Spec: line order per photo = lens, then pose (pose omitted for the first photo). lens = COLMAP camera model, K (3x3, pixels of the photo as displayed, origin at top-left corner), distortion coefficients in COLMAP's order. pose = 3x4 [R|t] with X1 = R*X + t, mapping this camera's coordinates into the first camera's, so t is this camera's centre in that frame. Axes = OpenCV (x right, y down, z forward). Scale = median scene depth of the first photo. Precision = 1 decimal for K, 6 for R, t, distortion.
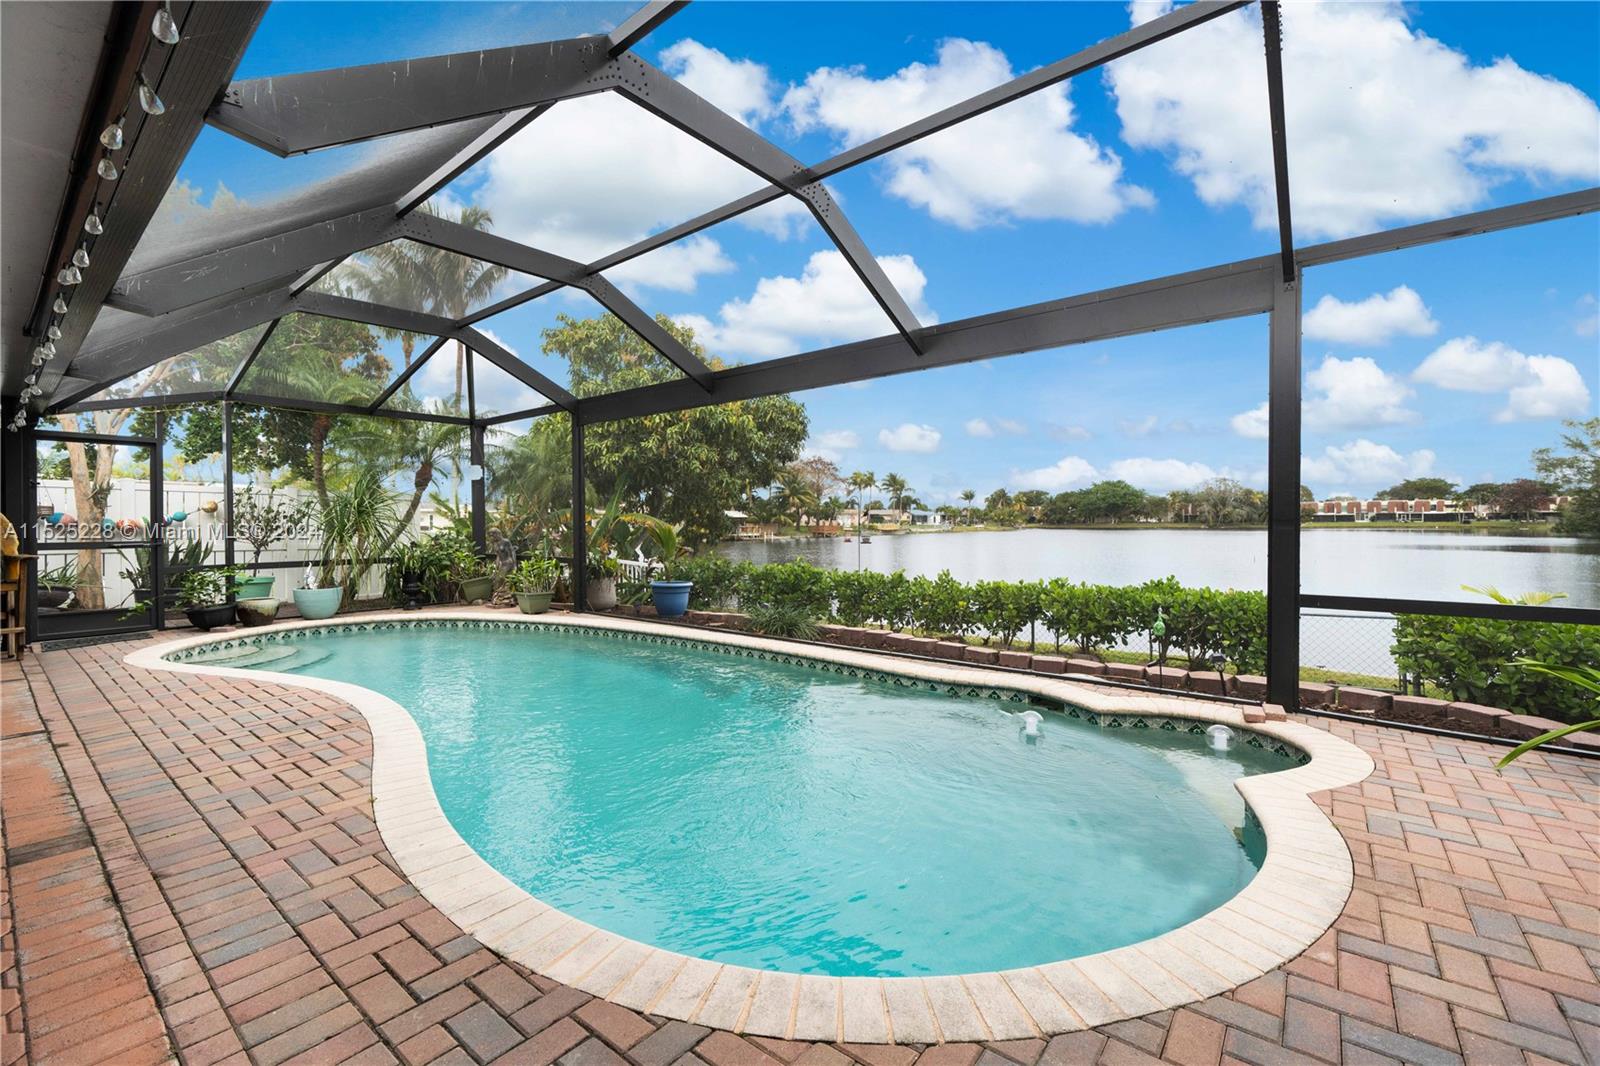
lens RADIAL K [[665.6, 0, 785.3], [0, 665.6, 520.8], [0, 0, 1]] dist [0.001084, 0.000081]
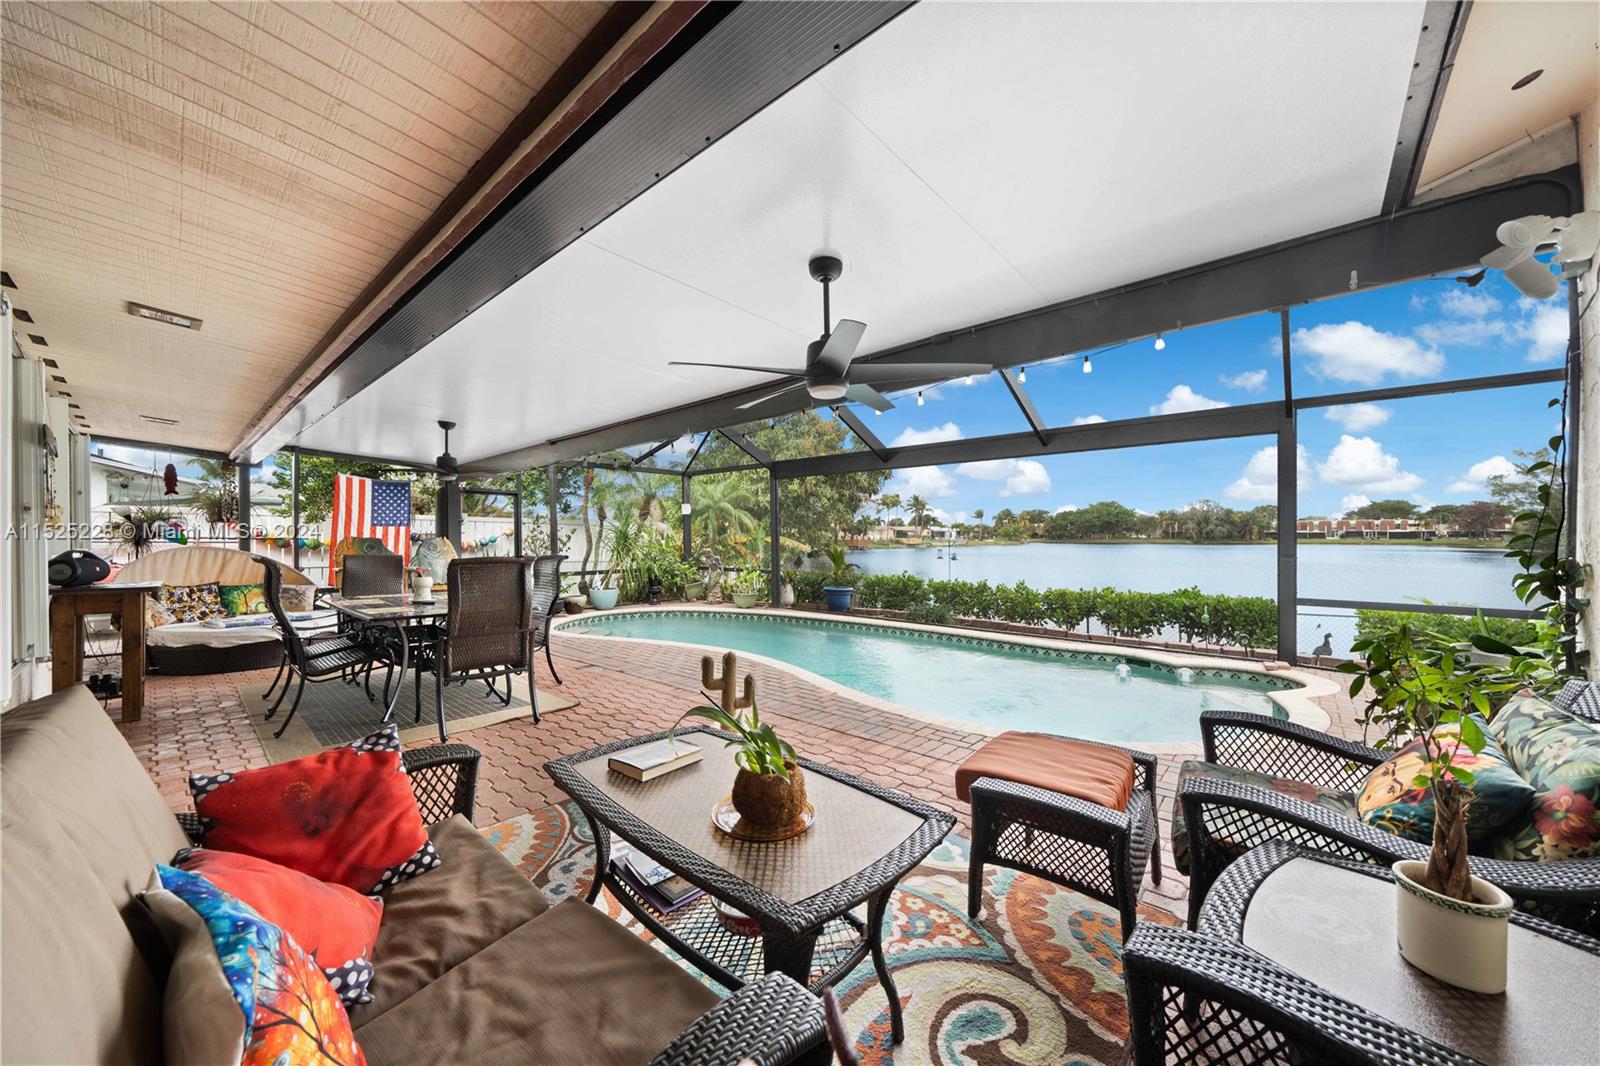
lens RADIAL K [[572.8, 0, 788.8], [0, 572.8, 527.8], [0, 0, 1]] dist [-0.007399, 0.000346]
pose [[0.998798, 0.004495, -0.048811, -0.225718], [-0.005094, 0.999913, -0.012144, -0.022278], [0.048752, 0.012378, 0.998734, -0.258374]]
